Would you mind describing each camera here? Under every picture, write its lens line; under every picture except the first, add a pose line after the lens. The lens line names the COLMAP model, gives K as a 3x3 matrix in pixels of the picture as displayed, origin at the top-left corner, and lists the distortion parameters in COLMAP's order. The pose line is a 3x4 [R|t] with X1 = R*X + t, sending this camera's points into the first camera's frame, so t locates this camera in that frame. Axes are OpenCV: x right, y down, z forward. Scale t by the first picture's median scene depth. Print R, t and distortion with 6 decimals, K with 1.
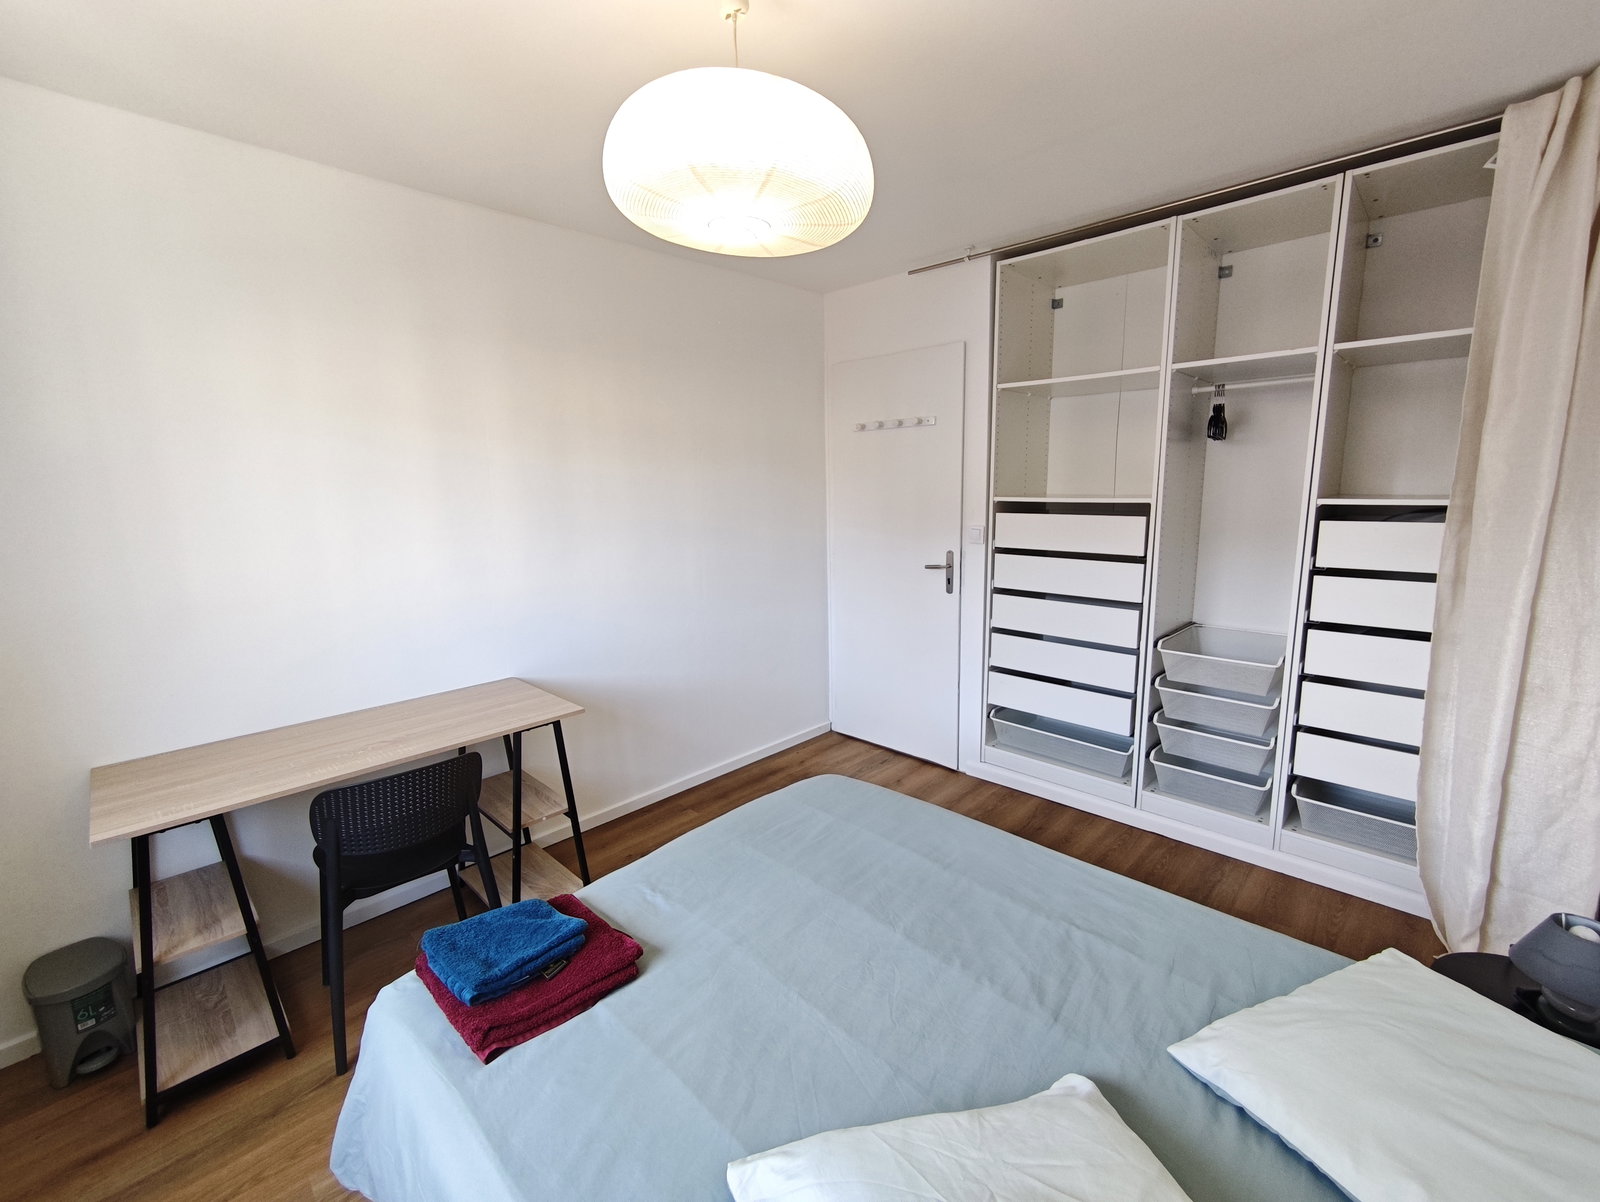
lens RADIAL K [[690.3, 0, 812.2], [0, 690.3, 599.2], [0, 0, 1]] dist [-0.003127, 0.001420]
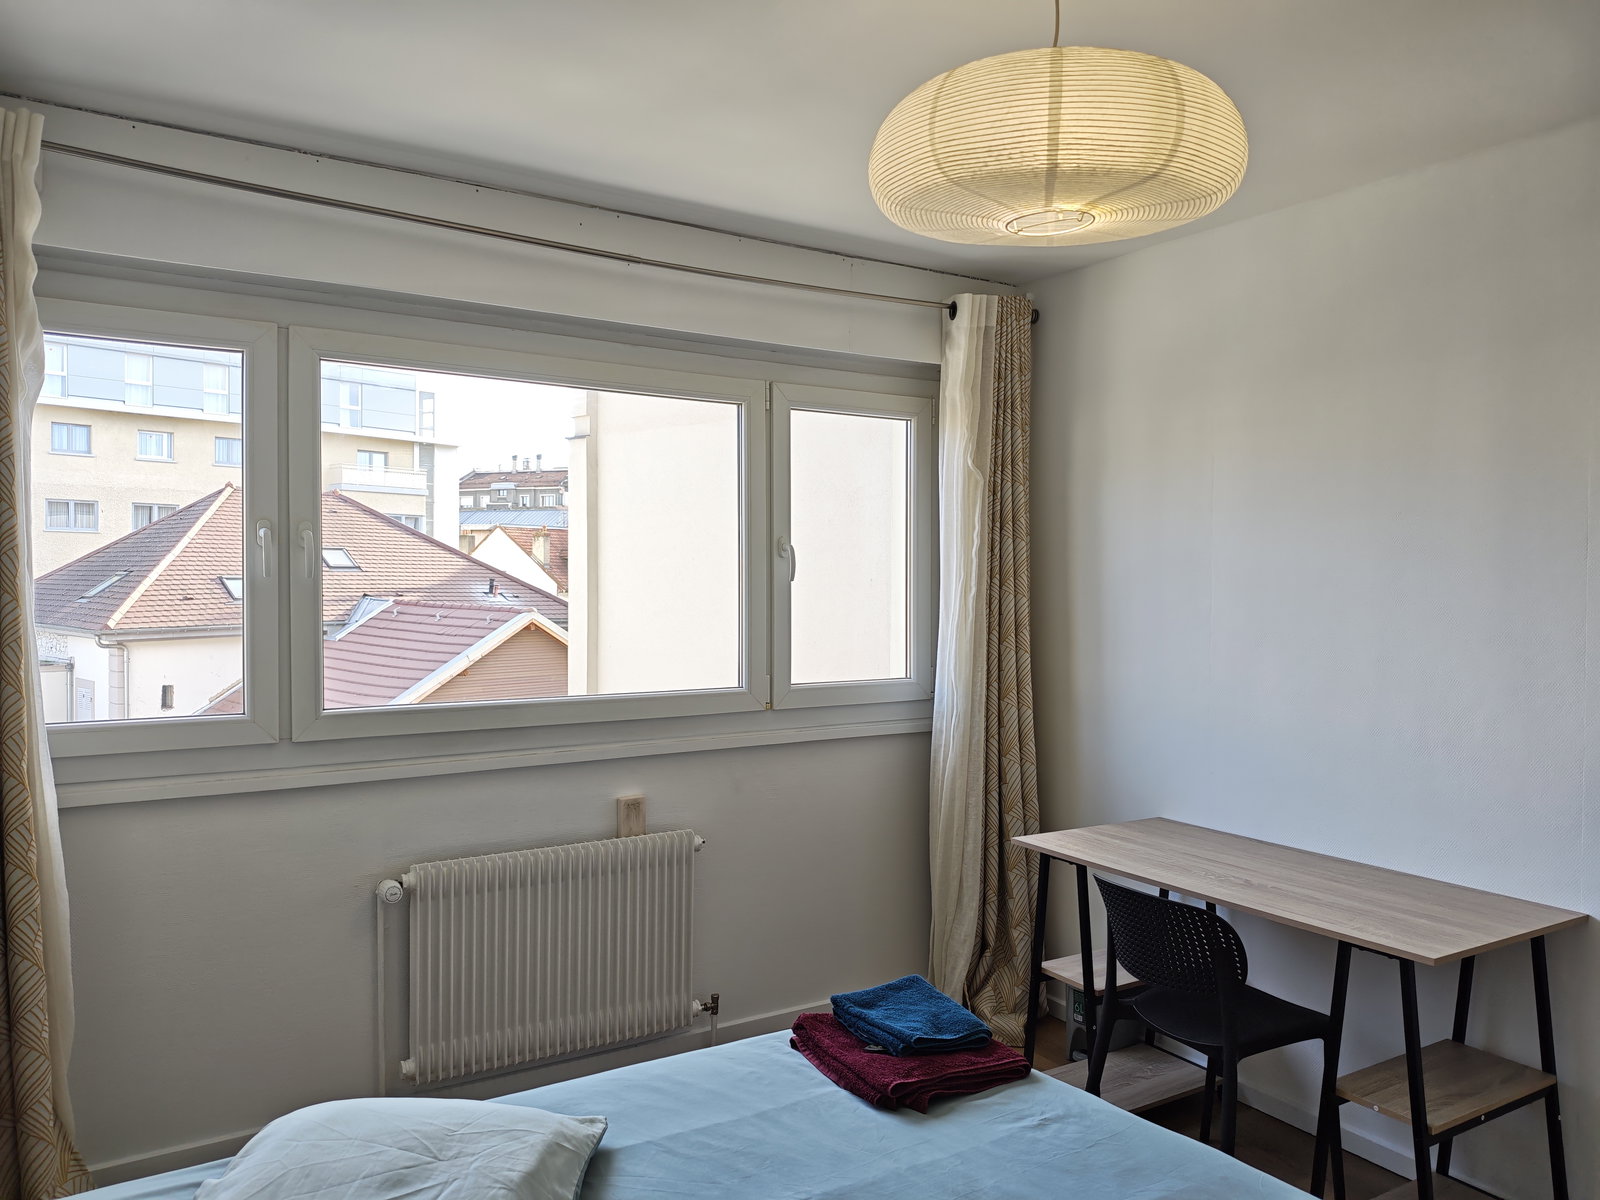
lens RADIAL K [[1135.3, 0, 791.4], [0, 1135.3, 591.8], [0, 0, 1]] dist [0.014567, -0.024659]
pose [[-0.240935, 0.035771, -0.969882, 0.615854], [-0.166078, 0.983061, 0.077513, -0.109867], [0.956226, 0.179751, -0.230913, 0.577373]]
